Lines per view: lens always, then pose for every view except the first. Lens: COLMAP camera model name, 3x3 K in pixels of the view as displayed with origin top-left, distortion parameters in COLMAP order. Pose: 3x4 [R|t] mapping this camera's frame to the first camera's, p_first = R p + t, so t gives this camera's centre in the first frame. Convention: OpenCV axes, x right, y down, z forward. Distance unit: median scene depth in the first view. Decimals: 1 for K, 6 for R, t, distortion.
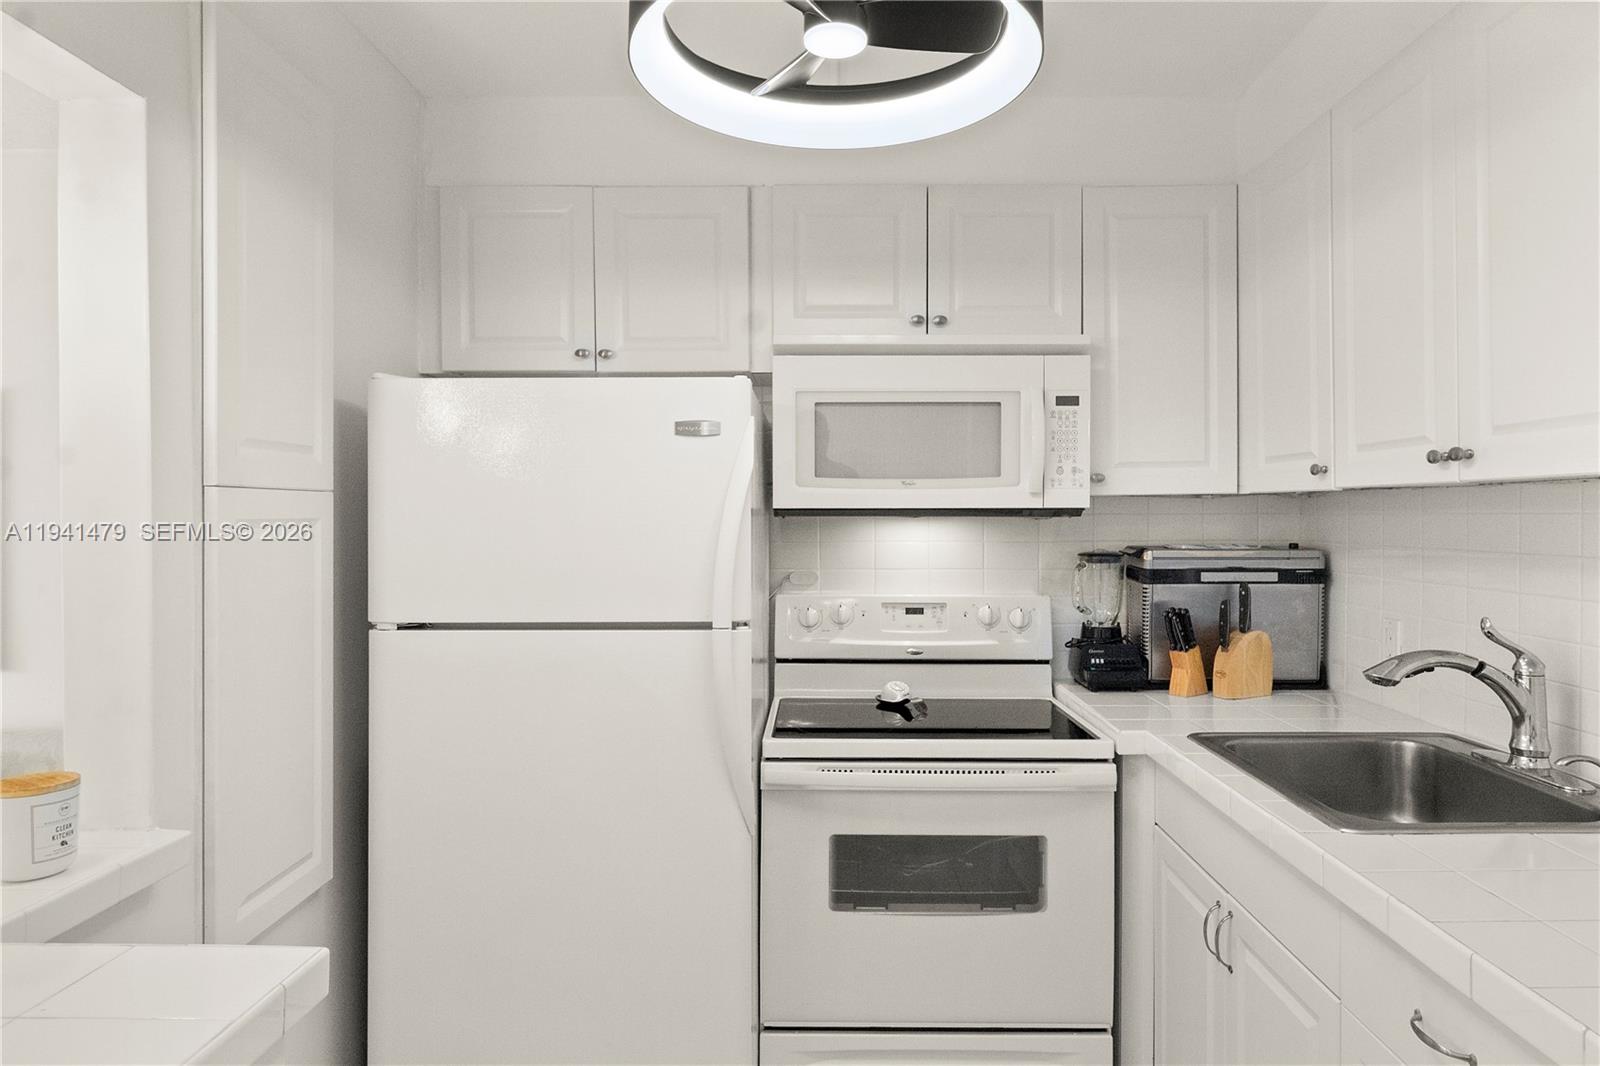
lens RADIAL K [[981.4, 0, 800.0], [0, 981.4, 533.0], [0, 0, 1]] dist [0.004807, 0.002585]
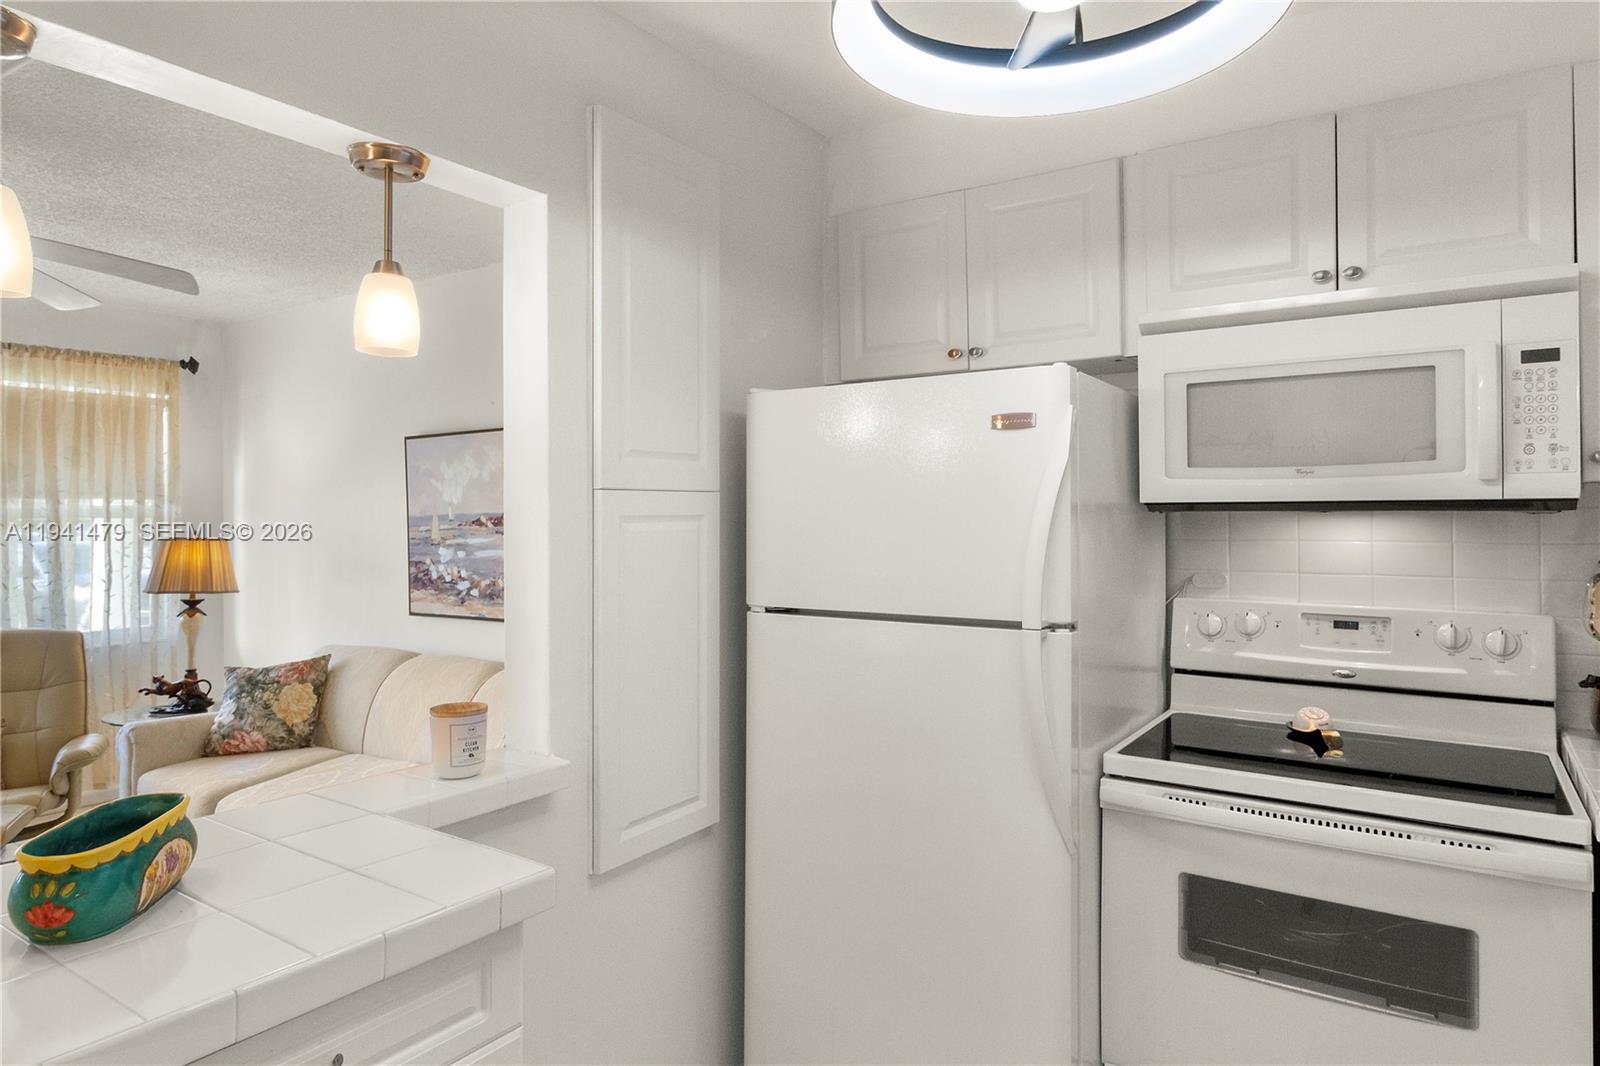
lens RADIAL K [[950.0, 0, 801.0], [0, 950.0, 514.2], [0, 0, 1]] dist [0.000464, 0.000114]
pose [[0.836908, -0.002284, -0.547339, 0.190775], [-0.006003, 0.999893, -0.013351, -0.000699], [0.547311, 0.014459, 0.836804, 0.084360]]
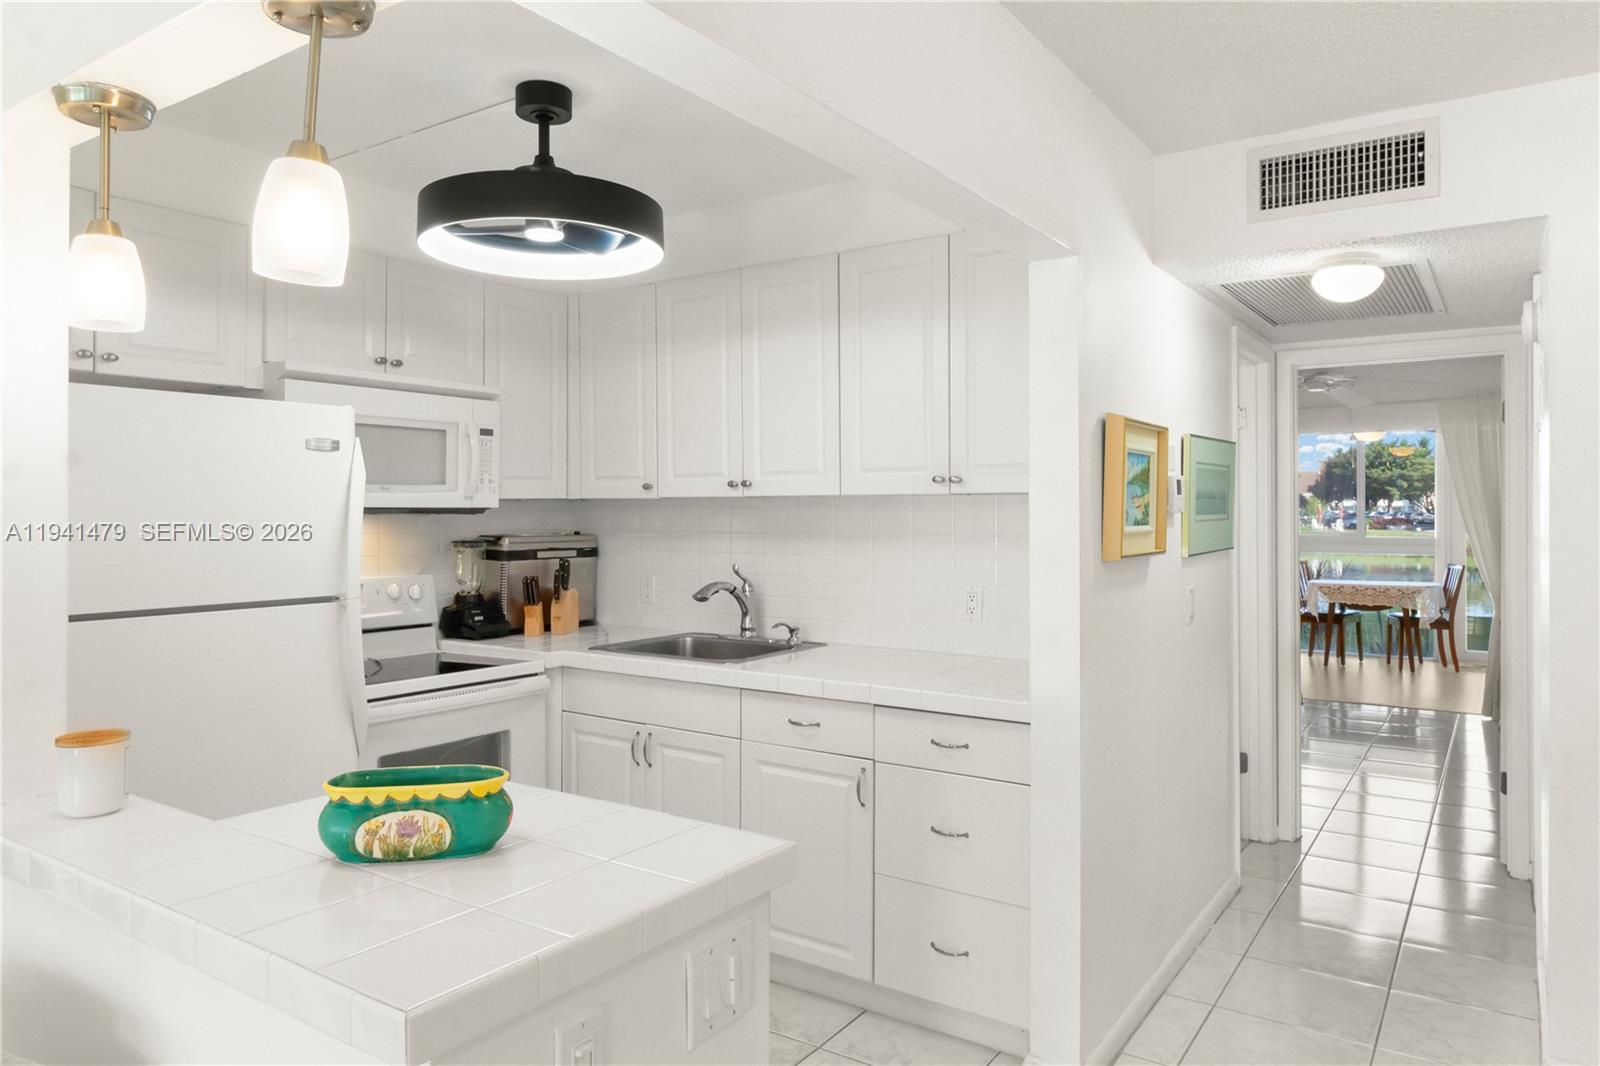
lens RADIAL K [[1065.7, 0, 800.0], [0, 1065.7, 533.0], [0, 0, 1]] dist [-0.001425, -0.000407]
pose [[0.558678, -0.014723, 0.829254, -0.731719], [0.015459, 0.999854, 0.007337, 0.006544], [-0.829240, 0.008721, 0.558824, -0.229894]]
